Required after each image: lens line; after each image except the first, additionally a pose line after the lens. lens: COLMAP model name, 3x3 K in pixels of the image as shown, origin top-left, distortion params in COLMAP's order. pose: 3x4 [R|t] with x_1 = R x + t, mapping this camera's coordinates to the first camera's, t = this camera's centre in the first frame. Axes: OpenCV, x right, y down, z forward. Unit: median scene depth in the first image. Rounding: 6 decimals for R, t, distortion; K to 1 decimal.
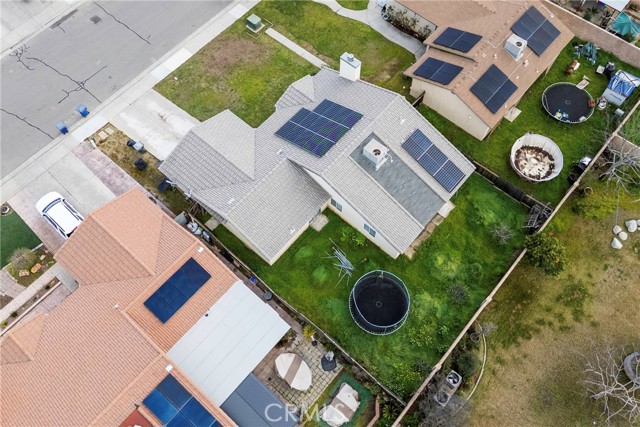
lens RADIAL K [[535.7, 0, 319.2], [0, 535.7, 199.8], [0, 0, 1]] dist [0.039942, -0.004831]
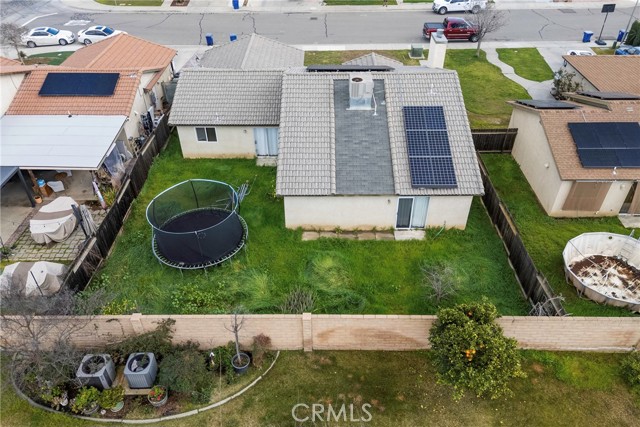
lens RADIAL K [[475.6, 0, 320.0], [0, 475.6, 213.5], [0, 0, 1]] dist [0.033296, -0.002179]
pose [[0.654772, 0.468911, -0.592786, 0.493397], [-0.674675, 0.716150, -0.178728, 0.169118], [0.340716, 0.516964, 0.785277, 0.545019]]
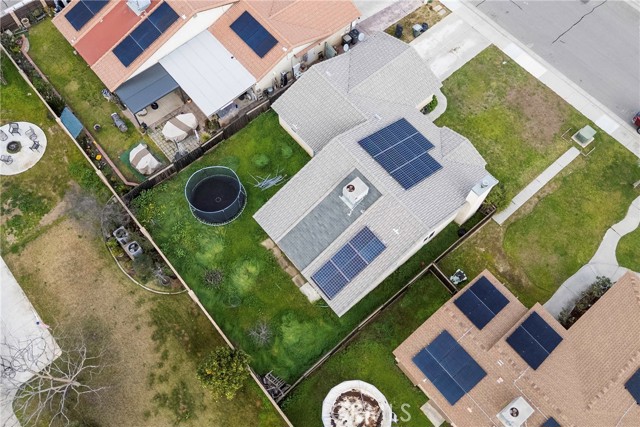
lens RADIAL K [[535.7, 0, 319.2], [0, 535.7, 199.8], [0, 0, 1]] dist [0.039942, -0.004831]
pose [[-0.150227, 0.896993, -0.415735, 0.482934], [-0.882078, 0.068309, 0.466124, -0.438367], [0.446508, 0.436735, 0.780956, 0.247799]]
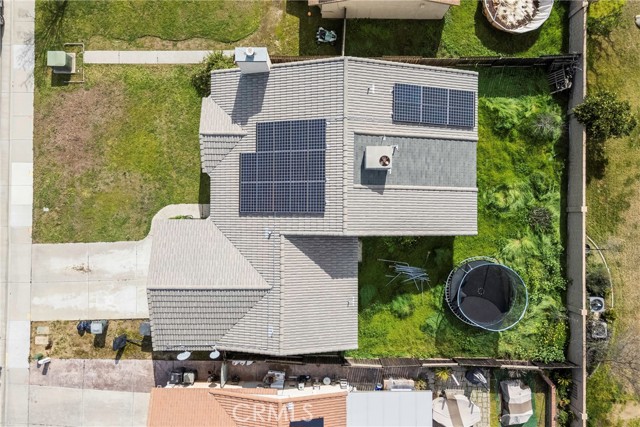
lens RADIAL K [[475.6, 0, 320.0], [0, 475.6, 213.5], [0, 0, 1]] dist [0.033296, -0.002179]
pose [[0.758550, -0.651463, 0.014043, -0.012301], [0.580529, 0.685429, 0.439515, -0.346394], [-0.295953, -0.325242, 0.898126, 0.403003]]
